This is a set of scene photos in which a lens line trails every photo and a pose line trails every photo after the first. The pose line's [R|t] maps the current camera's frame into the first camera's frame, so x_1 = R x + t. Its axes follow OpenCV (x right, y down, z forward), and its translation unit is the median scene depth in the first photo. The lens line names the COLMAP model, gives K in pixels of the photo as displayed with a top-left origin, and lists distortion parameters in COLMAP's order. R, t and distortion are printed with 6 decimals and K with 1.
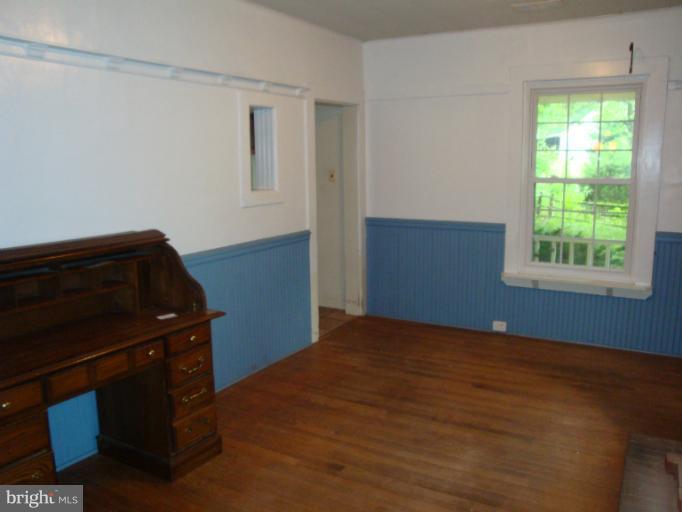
lens RADIAL K [[573.0, 0, 341.0], [0, 573.0, 256.0], [0, 0, 1]] dist [-0.170584, 0.182312]
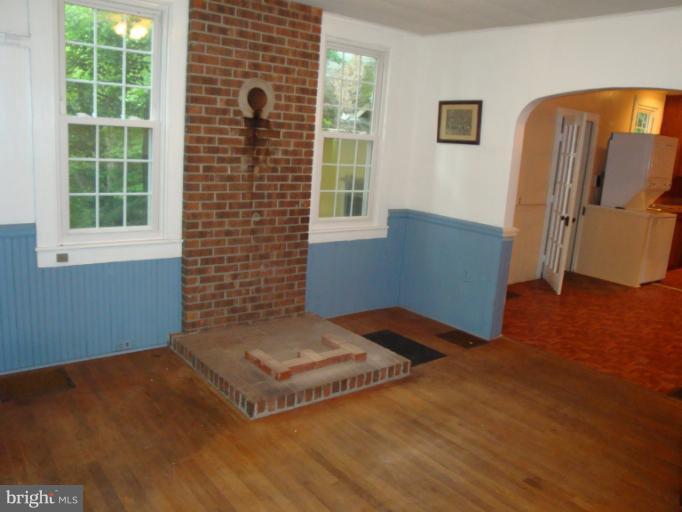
lens RADIAL K [[573.0, 0, 341.0], [0, 573.0, 256.0], [0, 0, 1]] dist [-0.170584, 0.182312]
pose [[-0.928055, -0.121028, 0.352230, 0.009871], [0.008807, 0.938333, 0.345620, -0.338042], [-0.372338, 0.323857, -0.869759, 1.848234]]
